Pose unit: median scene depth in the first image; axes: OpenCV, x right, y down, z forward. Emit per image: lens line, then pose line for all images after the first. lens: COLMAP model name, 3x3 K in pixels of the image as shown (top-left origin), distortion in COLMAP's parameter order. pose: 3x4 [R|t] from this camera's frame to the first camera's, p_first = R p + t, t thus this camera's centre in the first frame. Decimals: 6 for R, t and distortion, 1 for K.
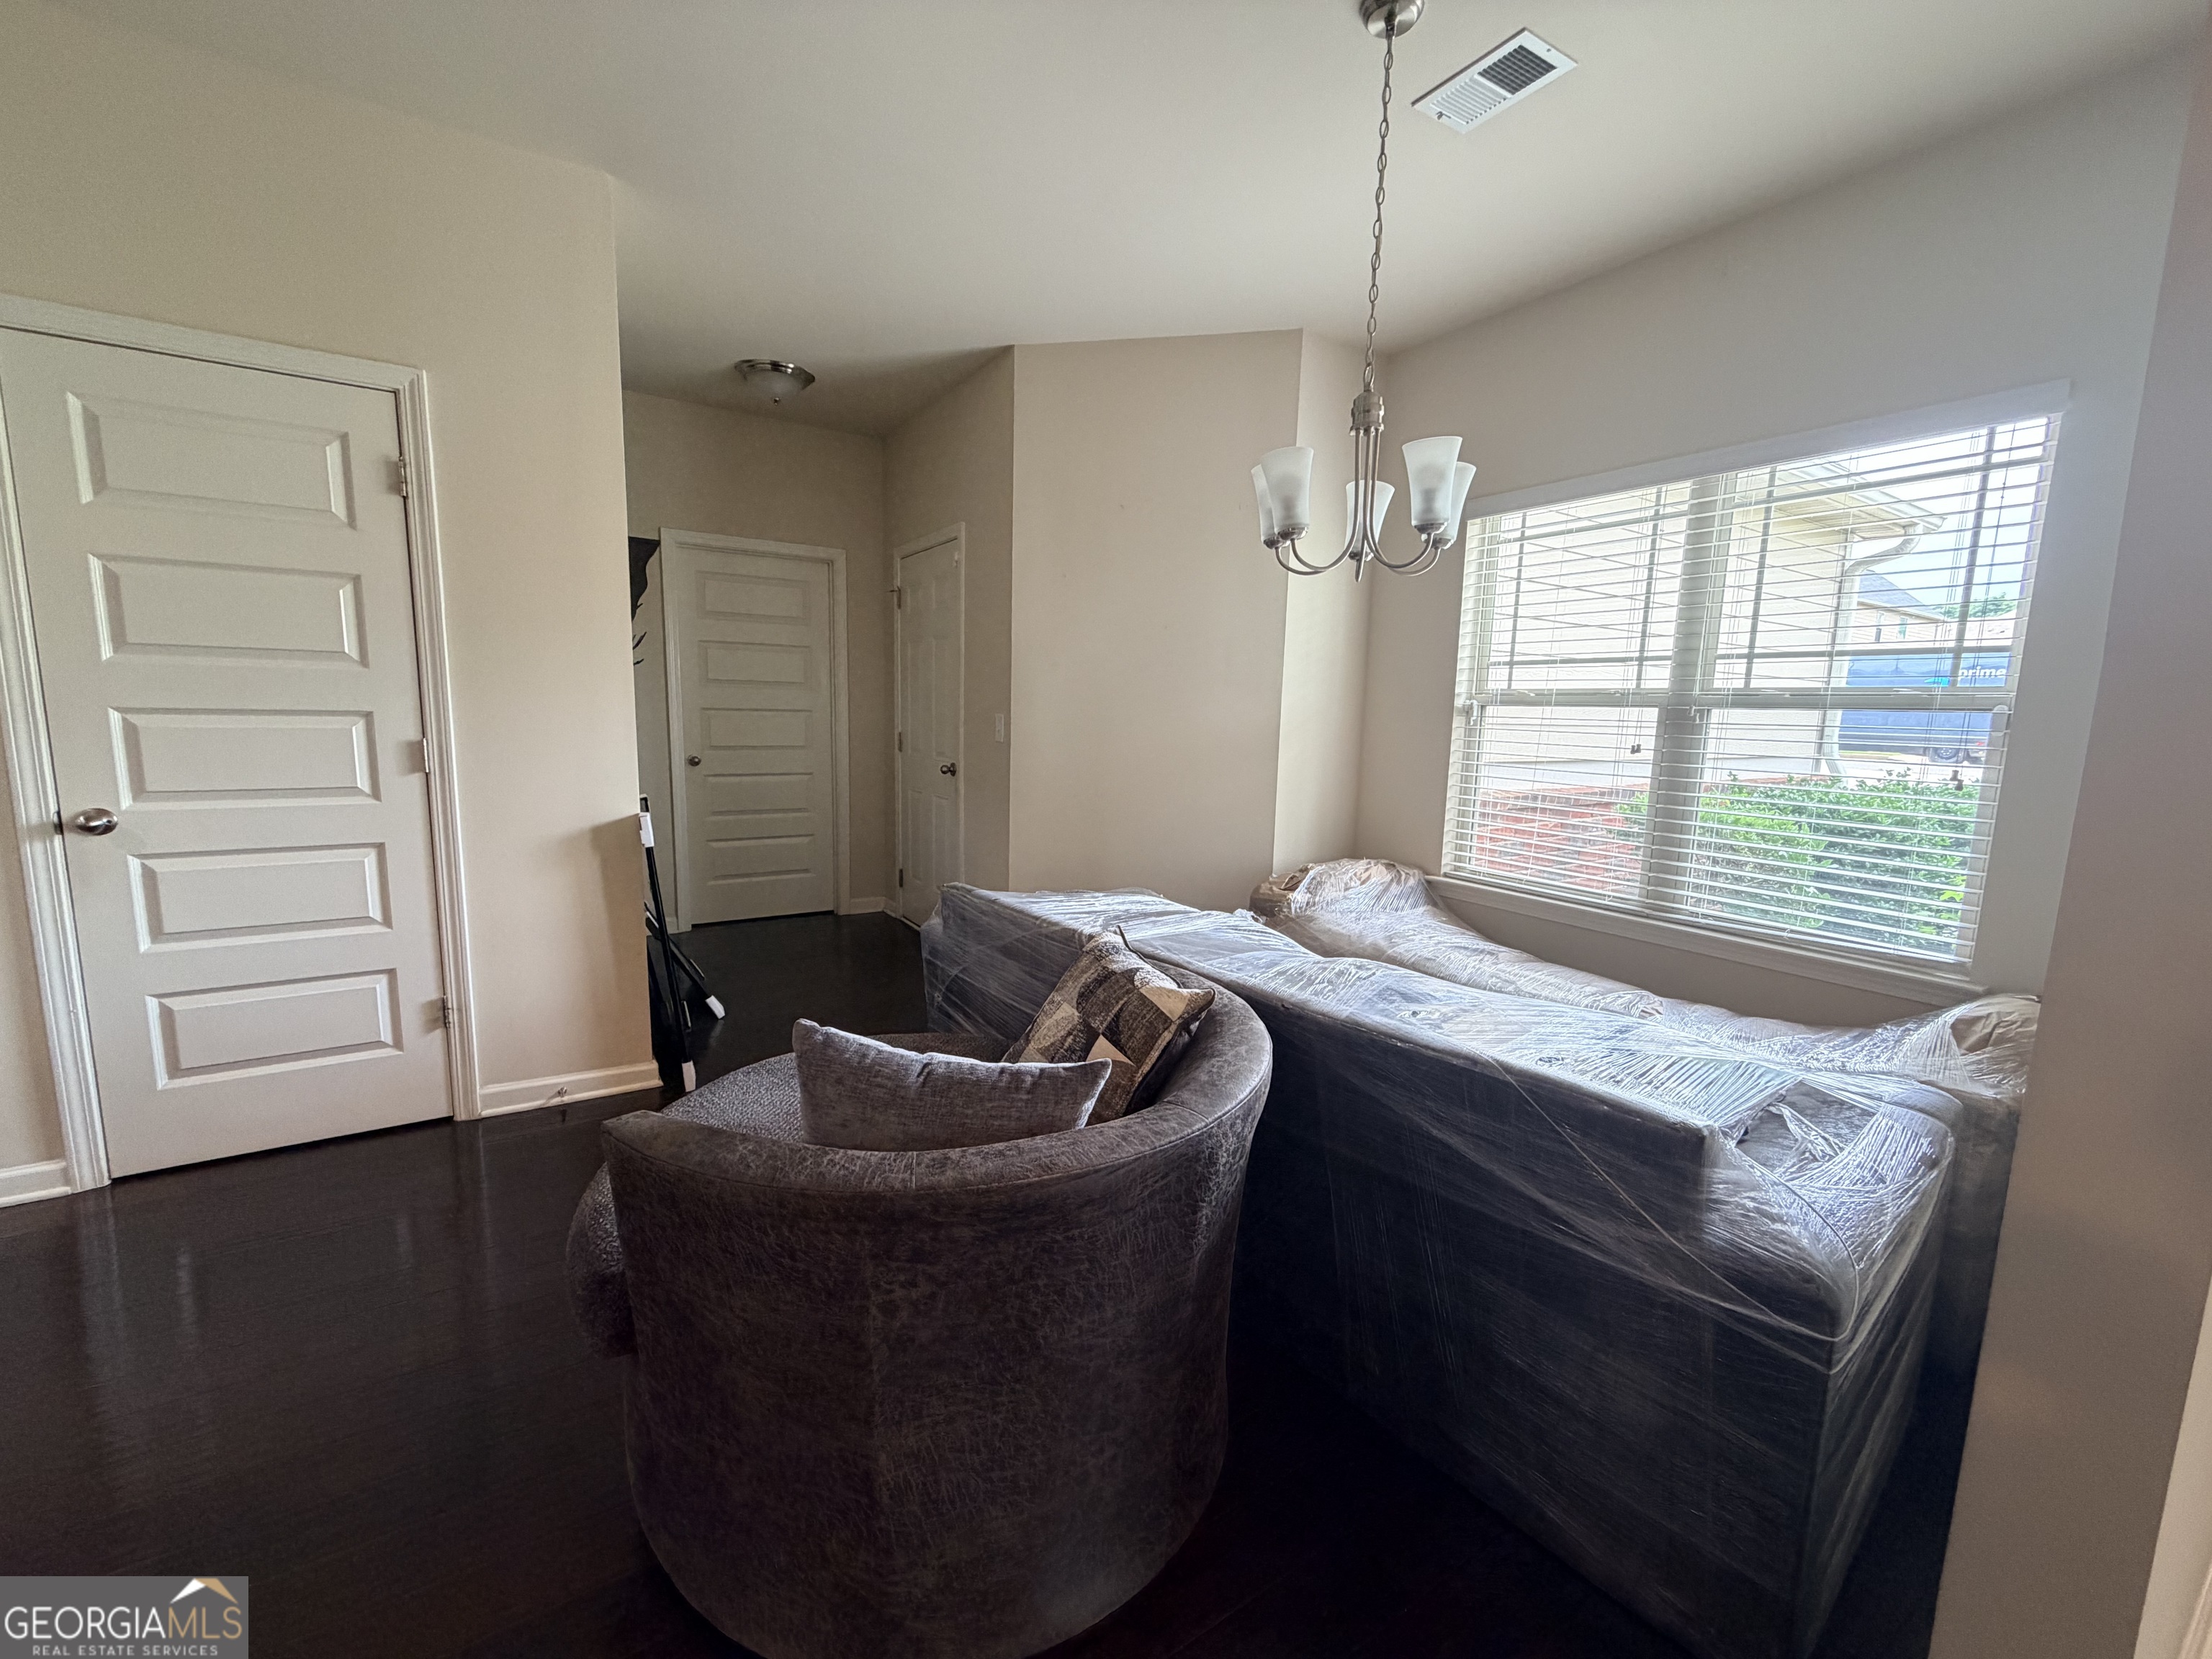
lens RADIAL K [[883.0, 0, 1103.5], [0, 883.0, 833.3], [0, 0, 1]] dist [0.001640, -0.000806]
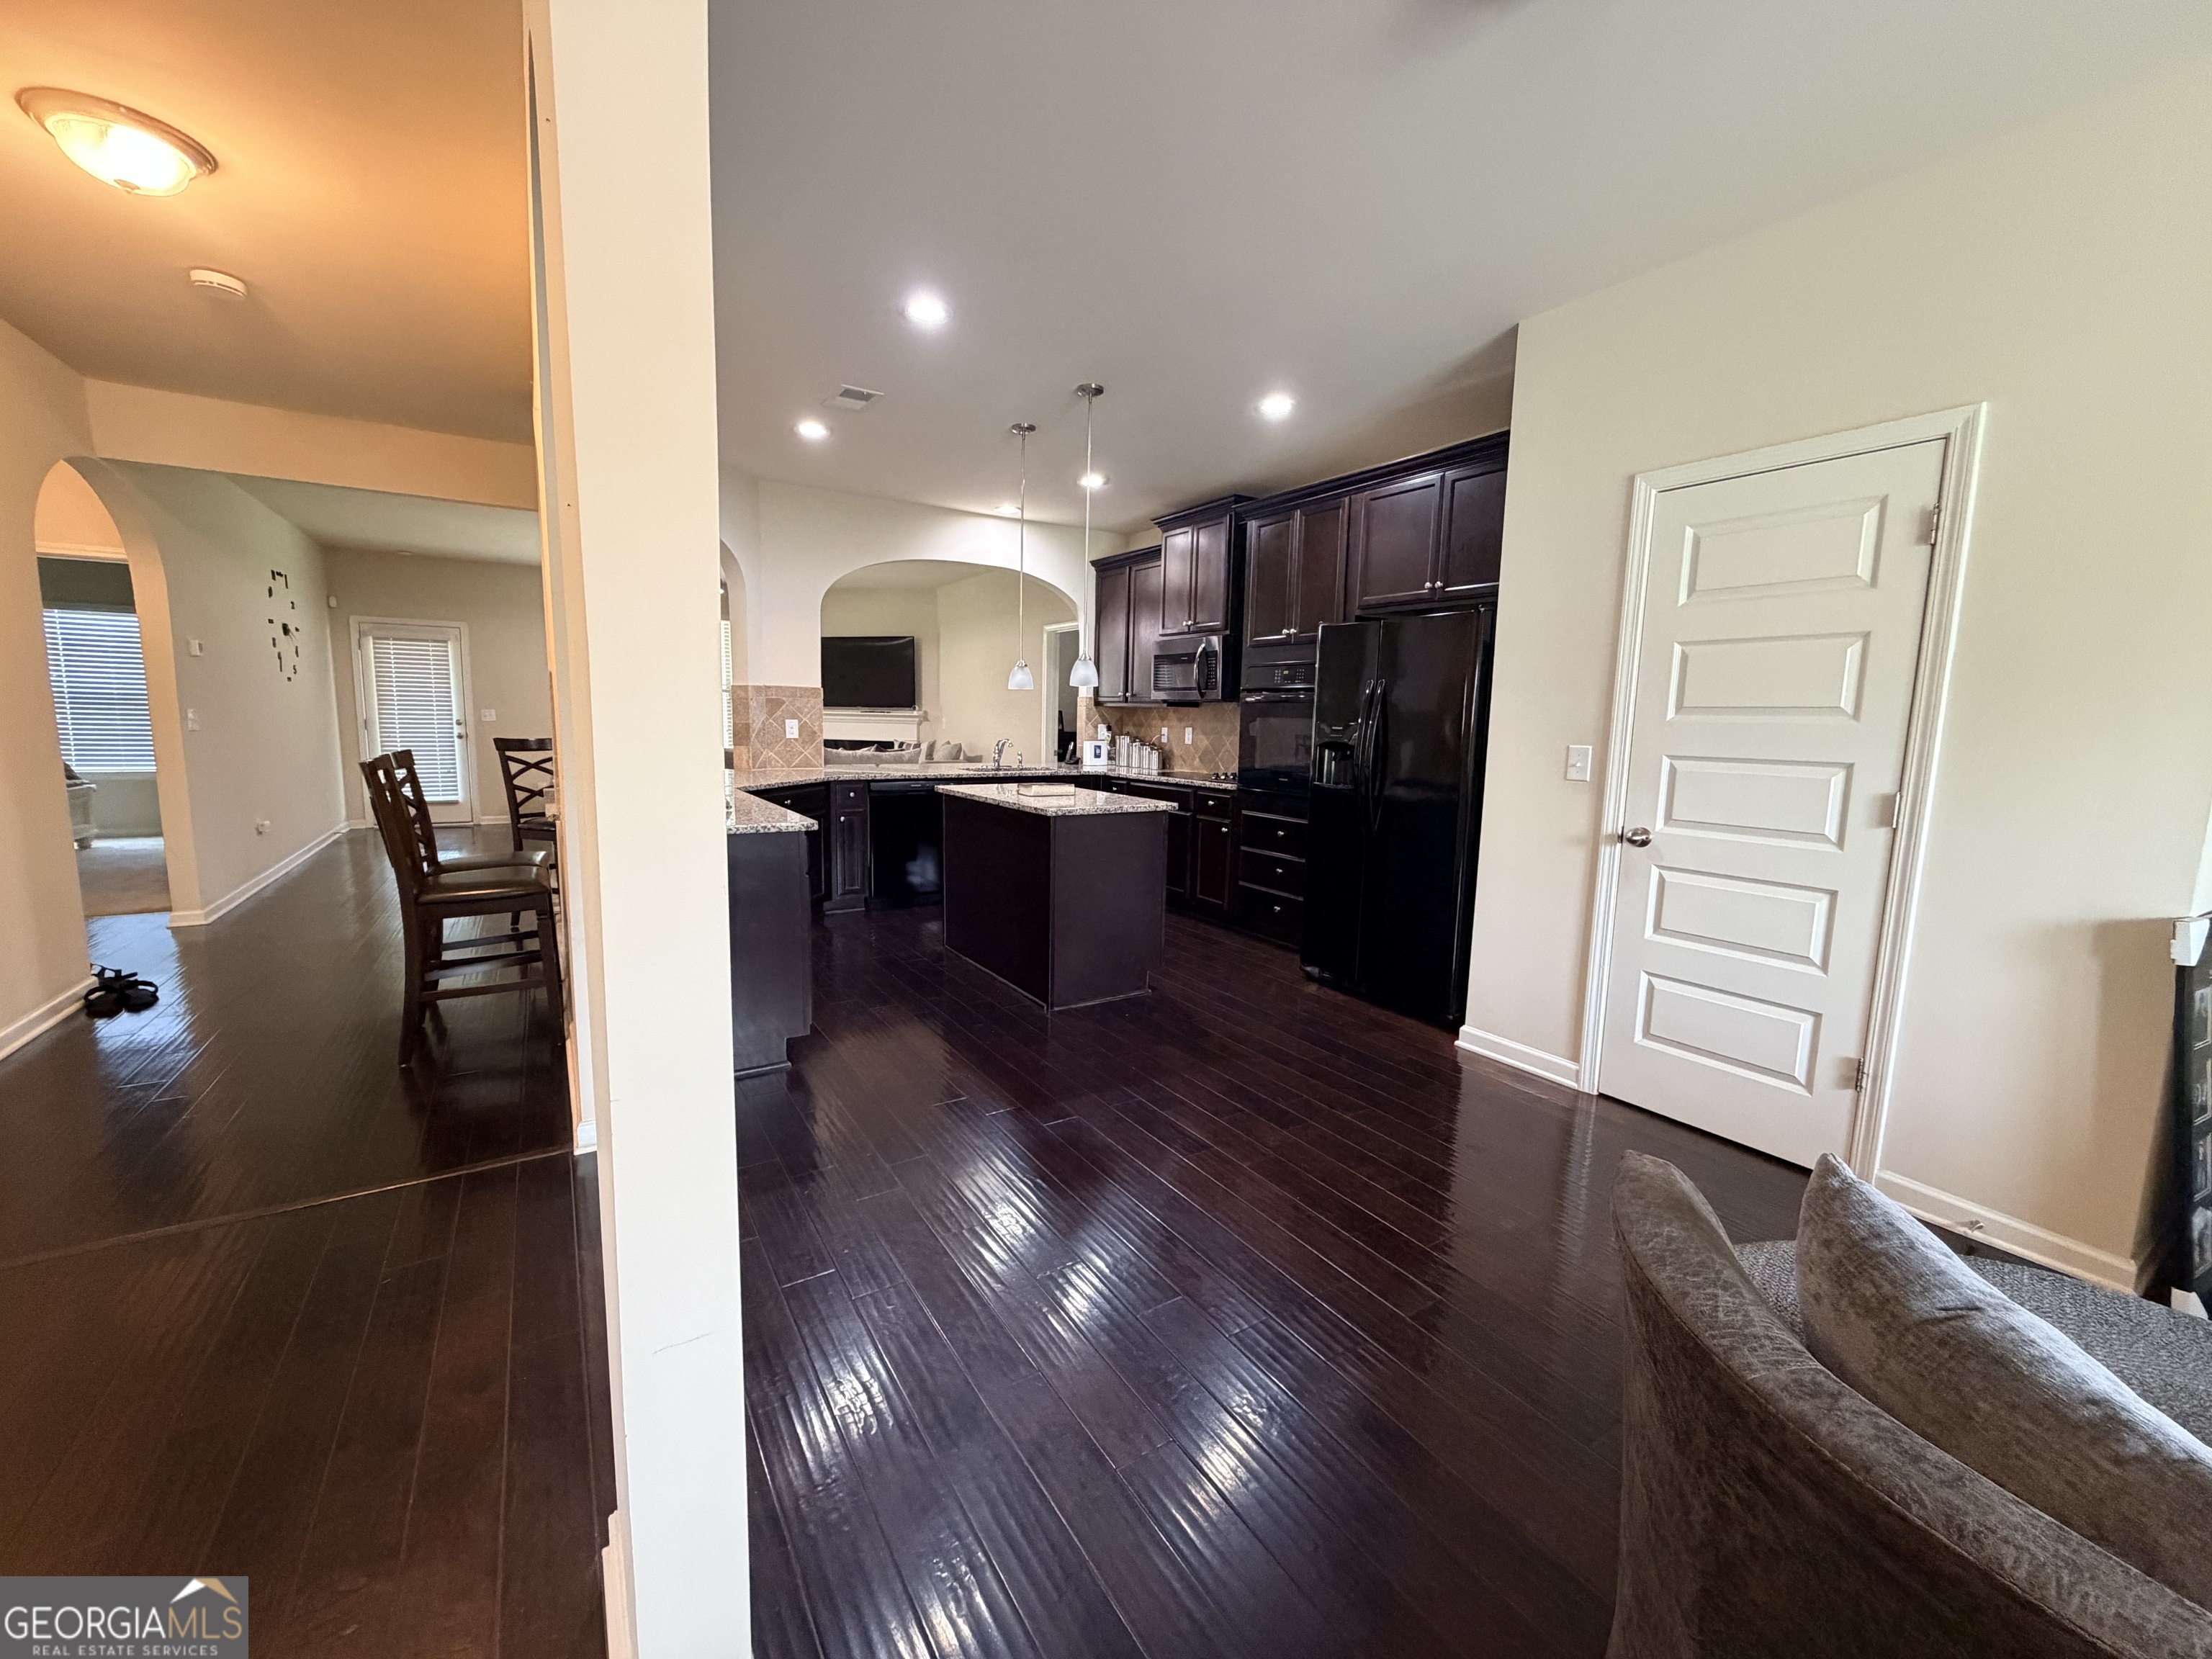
lens RADIAL K [[883.0, 0, 1095.5], [0, 883.0, 827.4], [0, 0, 1]] dist [0.001640, -0.000806]
pose [[-0.015578, 0.097775, -0.995087, 0.215173], [-0.161569, 0.981882, 0.099007, -0.024601], [0.986738, 0.162317, 0.000502, 0.146903]]
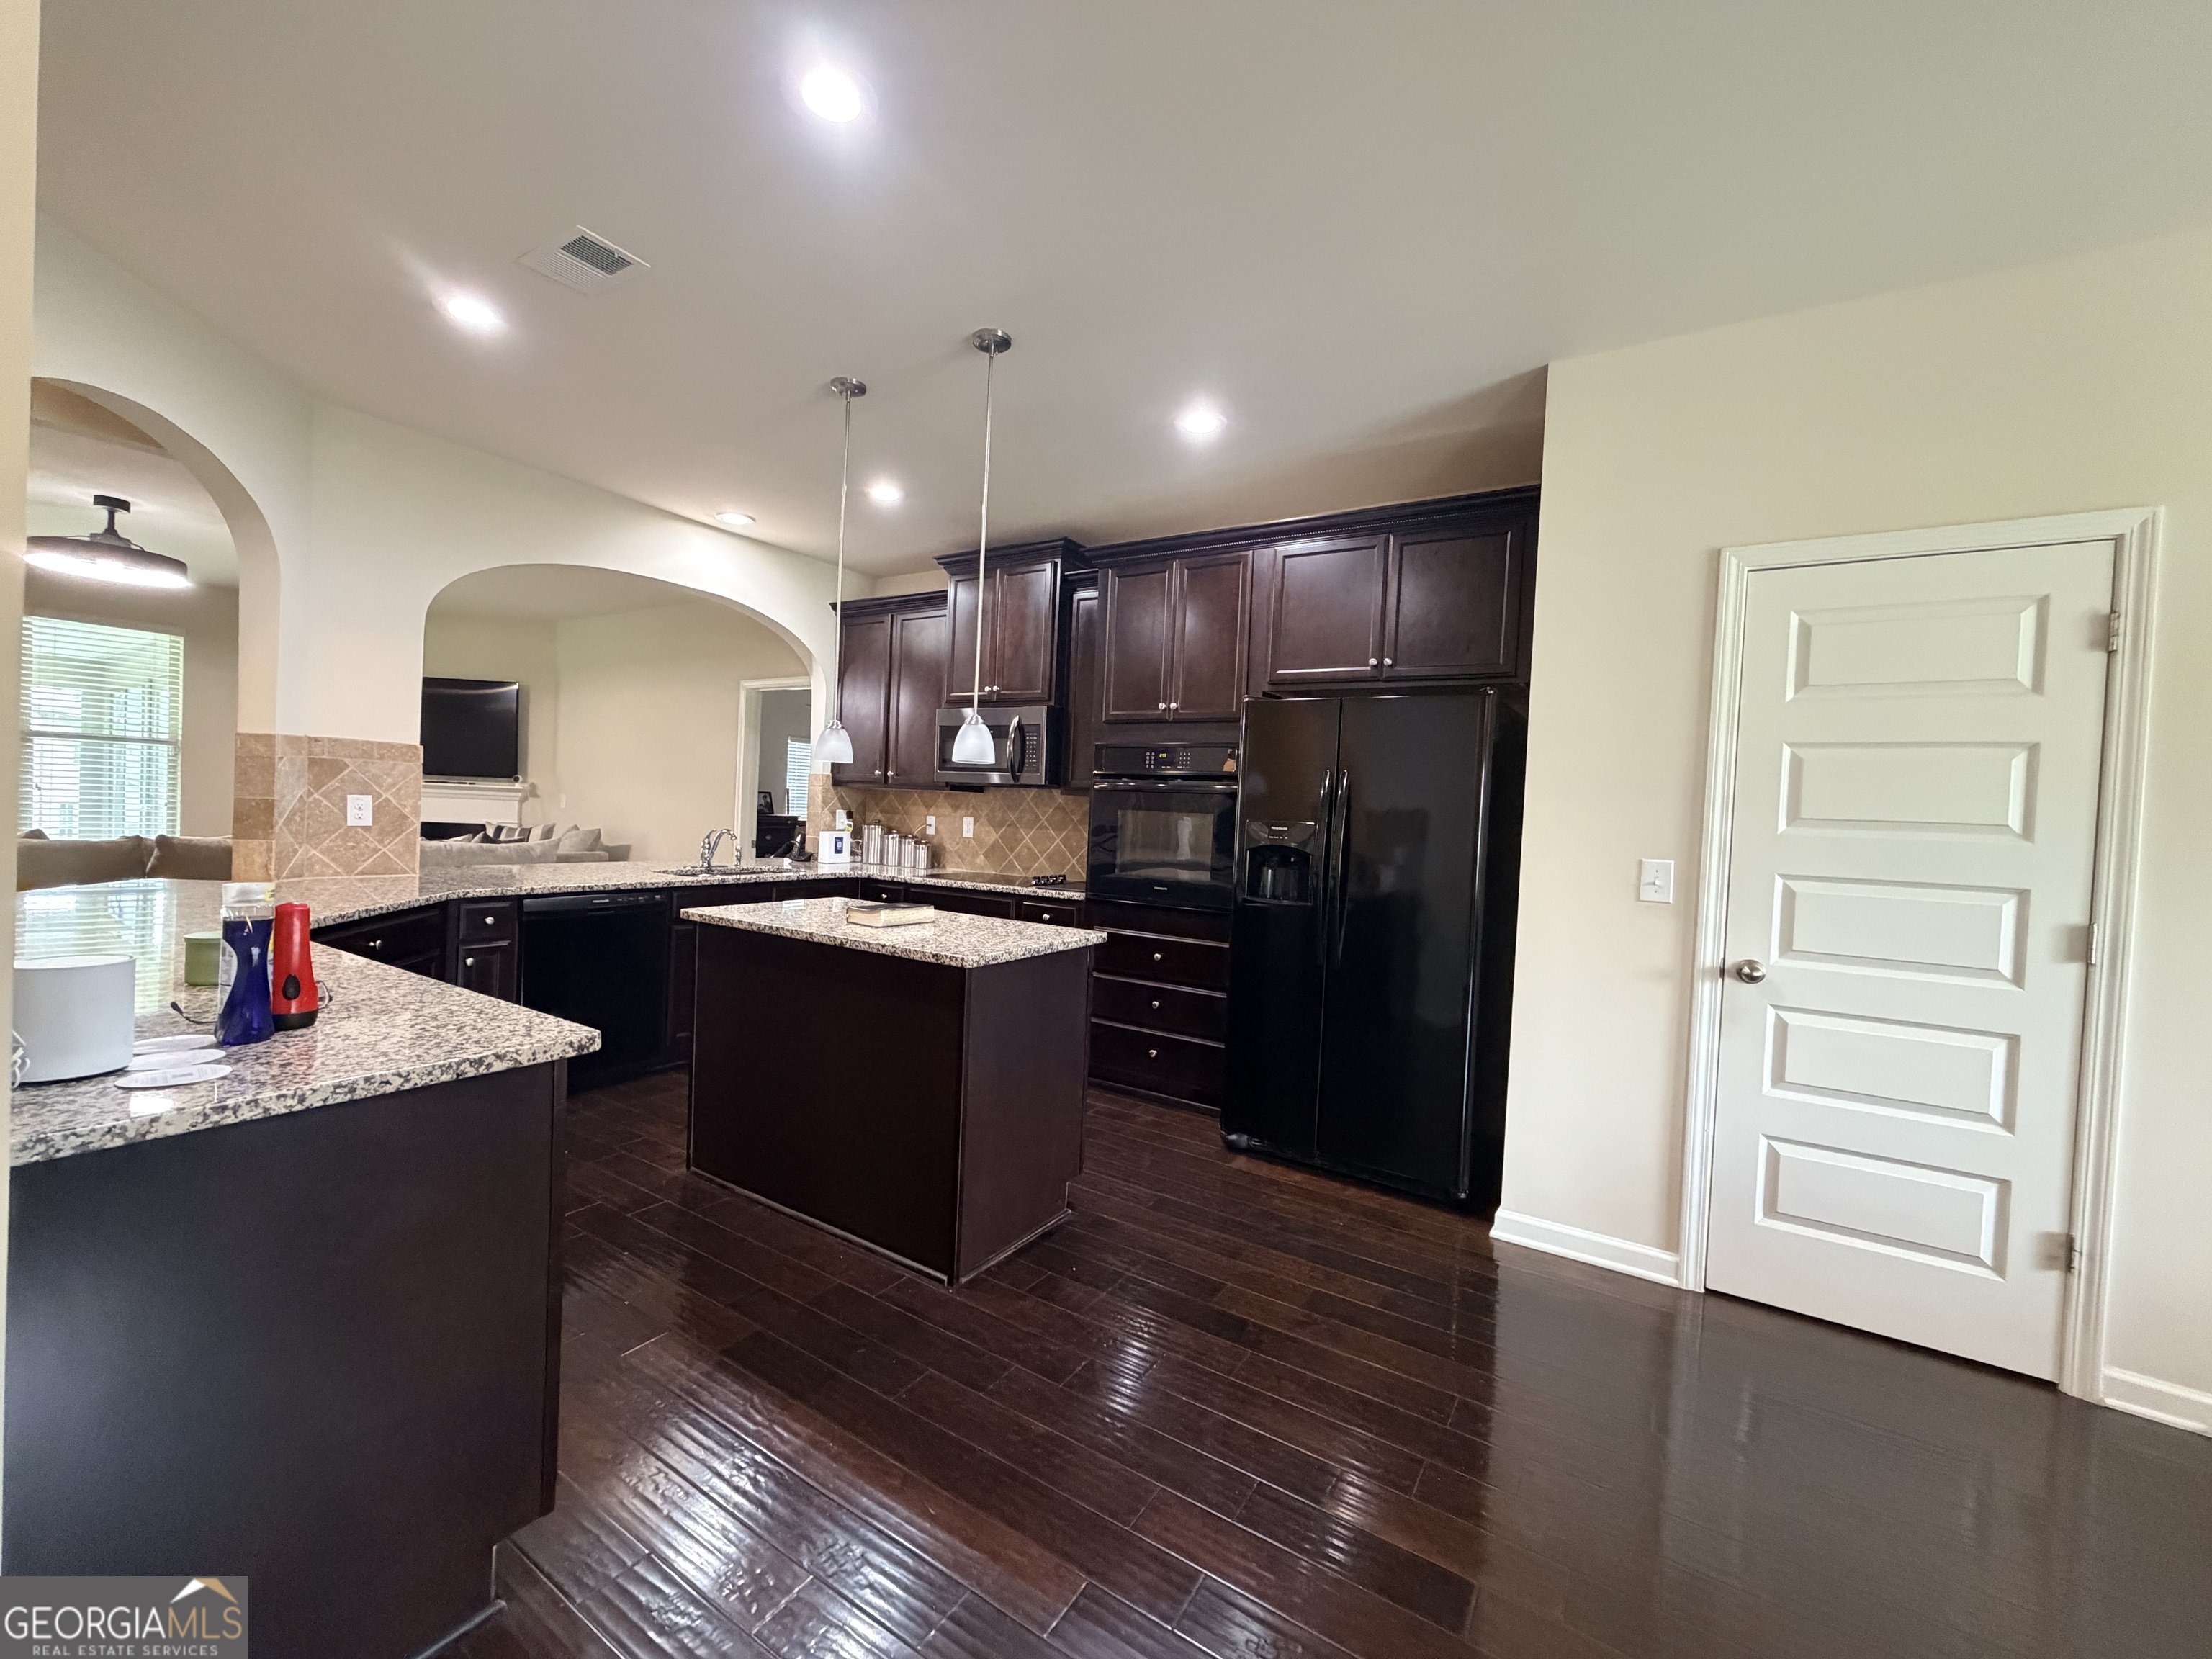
lens RADIAL K [[883.0, 0, 1096.8], [0, 883.0, 828.8], [0, 0, 1]] dist [0.001640, -0.000806]
pose [[0.415074, 0.010471, -0.909727, -0.408359], [-0.160564, 0.985081, -0.061921, 0.010412], [0.895507, 0.171771, 0.410563, -0.236990]]
